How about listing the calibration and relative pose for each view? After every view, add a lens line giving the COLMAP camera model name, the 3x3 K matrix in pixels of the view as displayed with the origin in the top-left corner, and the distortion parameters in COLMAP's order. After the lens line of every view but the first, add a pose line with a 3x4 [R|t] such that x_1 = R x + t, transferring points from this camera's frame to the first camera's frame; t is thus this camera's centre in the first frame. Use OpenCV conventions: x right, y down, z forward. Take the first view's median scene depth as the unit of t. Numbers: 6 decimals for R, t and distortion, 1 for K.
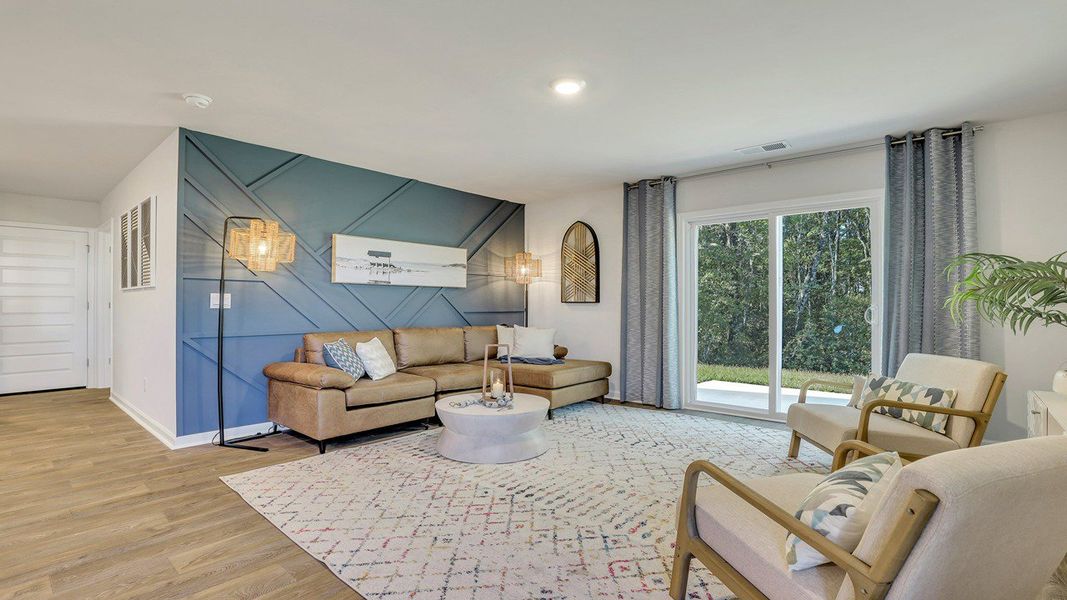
lens RADIAL K [[493.5, 0, 533.2], [0, 493.5, 294.4], [0, 0, 1]] dist [-0.026016, 0.000090]
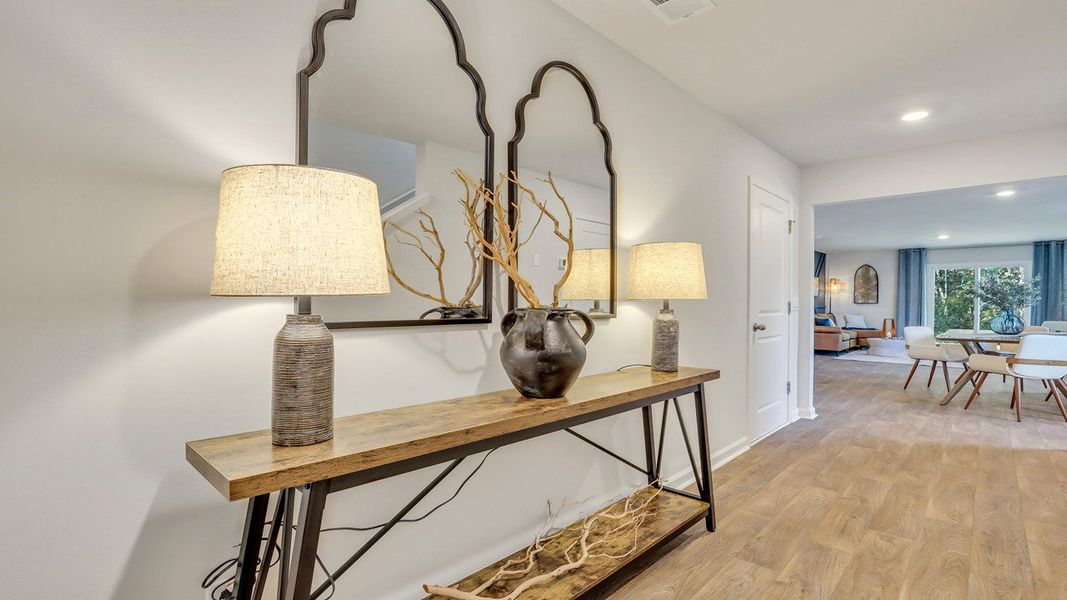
lens RADIAL K [[494.6, 0, 530.5], [0, 494.6, 306.0], [0, 0, 1]] dist [-0.022945, -0.000197]
pose [[0.998896, -0.000502, -0.046967, -1.858549], [0.001656, 0.999698, 0.024526, -0.037631], [0.046940, -0.024577, 0.998595, -1.736966]]
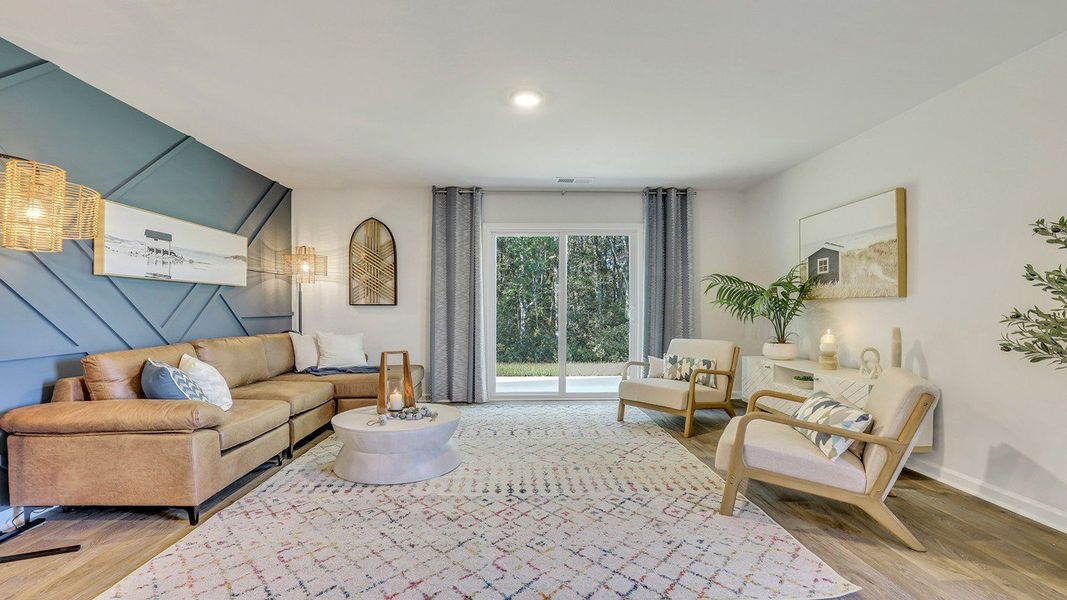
lens RADIAL K [[494.6, 0, 530.5], [0, 494.6, 306.0], [0, 0, 1]] dist [-0.022945, -0.000197]
pose [[0.732349, -0.002013, 0.680927, -0.485480], [-0.009369, 0.999871, 0.013033, 0.004562], [-0.680865, -0.015924, 0.732236, 0.163417]]
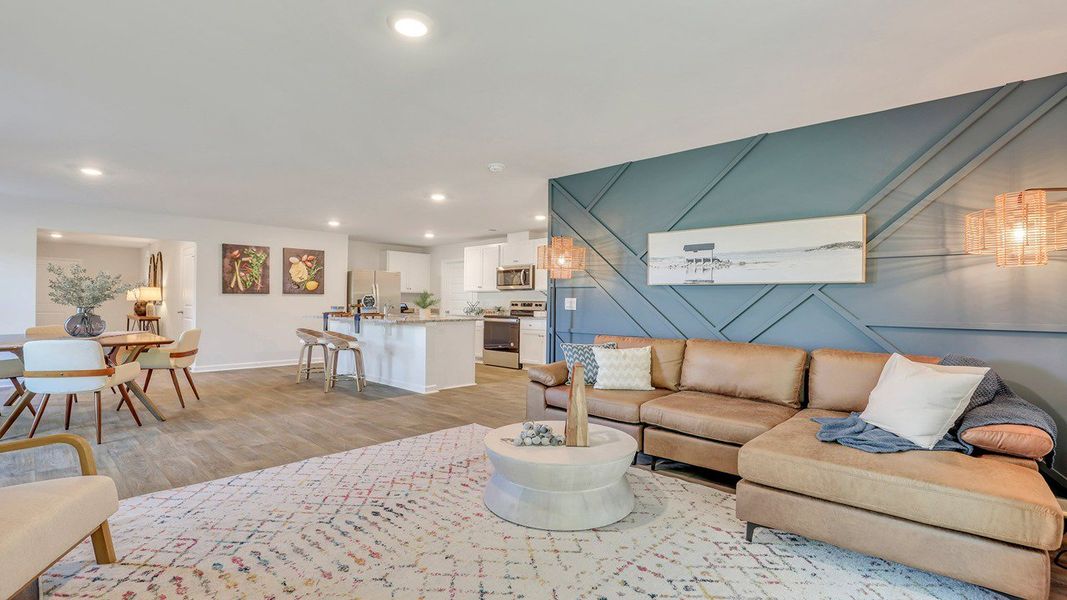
lens RADIAL K [[493.5, 0, 533.2], [0, 493.5, 294.4], [0, 0, 1]] dist [-0.026016, 0.000090]
pose [[-0.036568, -0.018194, -0.999166, 0.627514], [0.006177, 0.999811, -0.018432, 0.011654], [0.999312, -0.006846, -0.036449, 0.921560]]
